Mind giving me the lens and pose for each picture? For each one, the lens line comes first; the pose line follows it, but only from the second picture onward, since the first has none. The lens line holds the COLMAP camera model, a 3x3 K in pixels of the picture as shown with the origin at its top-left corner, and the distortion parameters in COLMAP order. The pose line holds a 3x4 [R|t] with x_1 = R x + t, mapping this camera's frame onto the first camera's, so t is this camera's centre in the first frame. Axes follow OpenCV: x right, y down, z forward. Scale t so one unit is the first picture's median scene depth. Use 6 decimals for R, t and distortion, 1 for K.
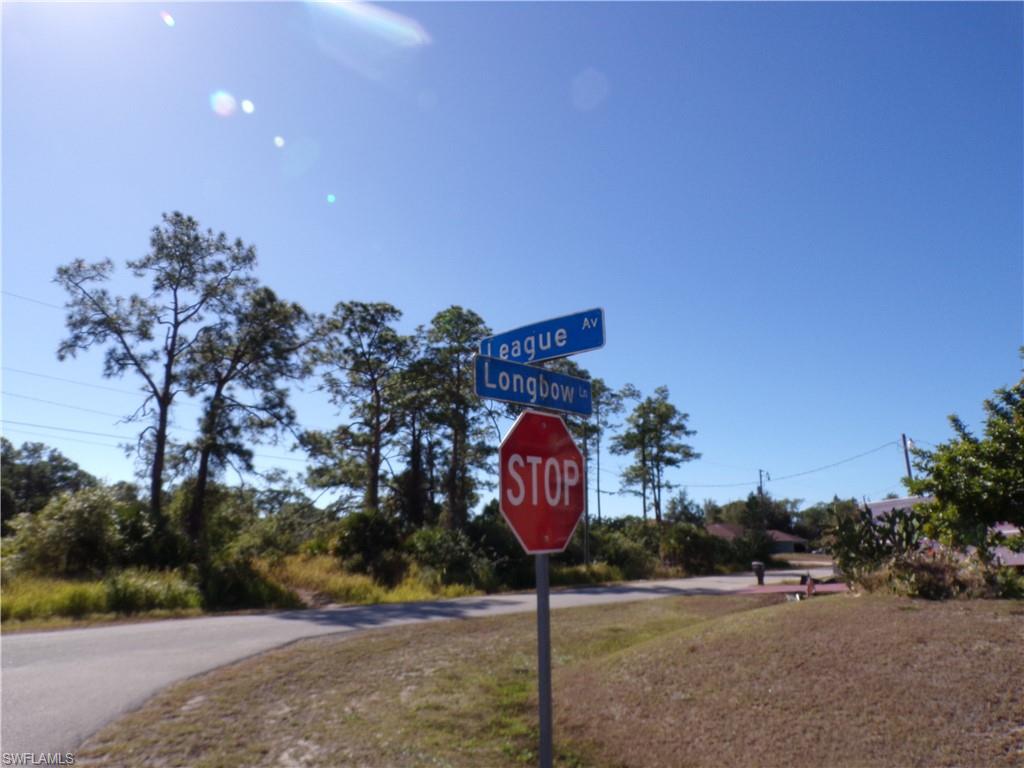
lens RADIAL K [[701.5, 0, 508.1], [0, 701.5, 385.8], [0, 0, 1]] dist [-0.037670, 0.052695]
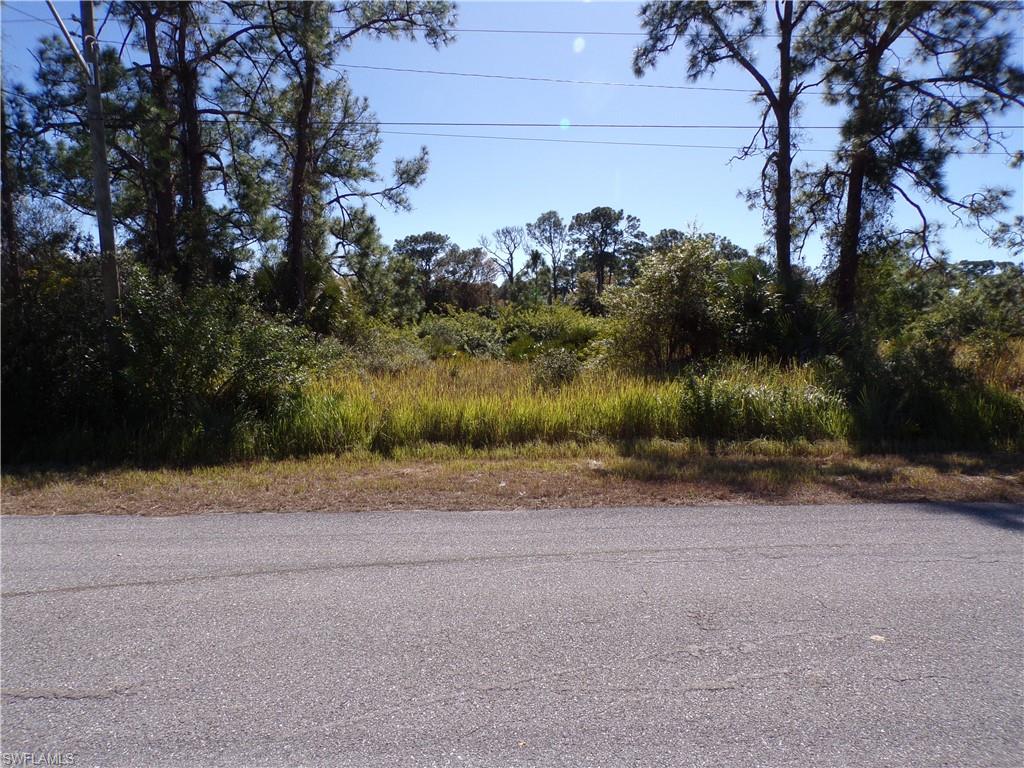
lens RADIAL K [[701.5, 0, 508.1], [0, 701.5, 385.8], [0, 0, 1]] dist [-0.037670, 0.052695]
pose [[0.622756, 0.051762, -0.780702, -0.134358], [0.186201, 0.959337, 0.212136, 0.084627], [0.759937, -0.277477, 0.587795, 0.351573]]
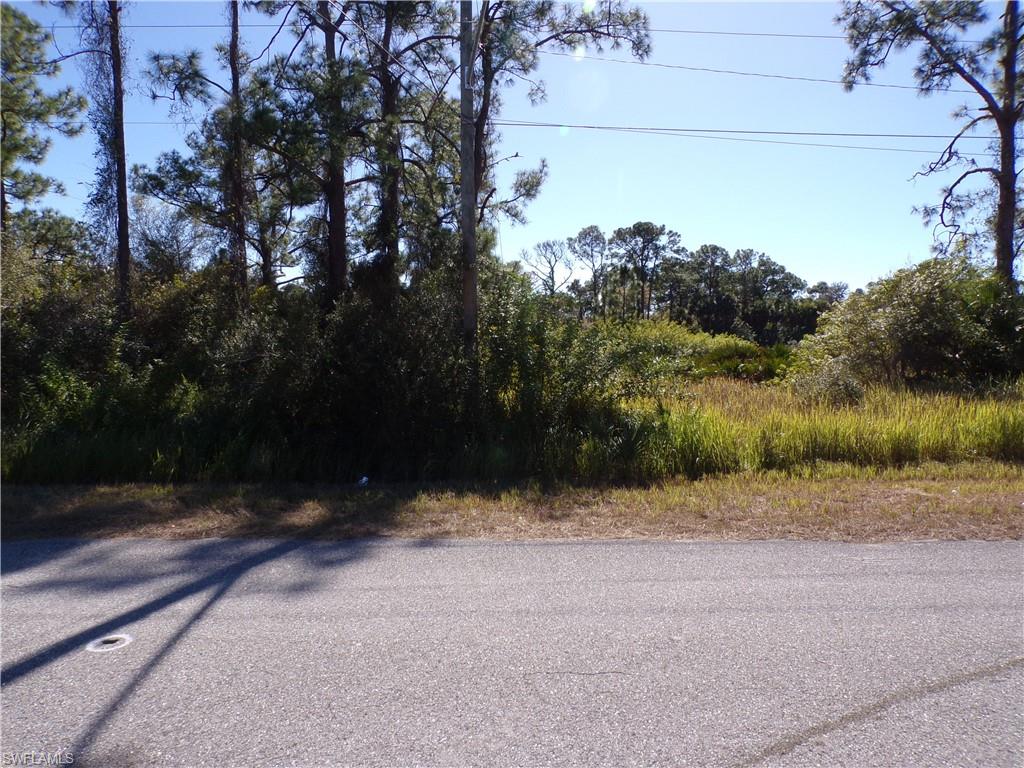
lens RADIAL K [[701.5, 0, 508.1], [0, 701.5, 385.8], [0, 0, 1]] dist [-0.037670, 0.052695]
pose [[0.620184, 0.045136, -0.783157, -0.261560], [0.174486, 0.965396, 0.193815, 0.051369], [0.764805, -0.256851, 0.590847, 0.214170]]
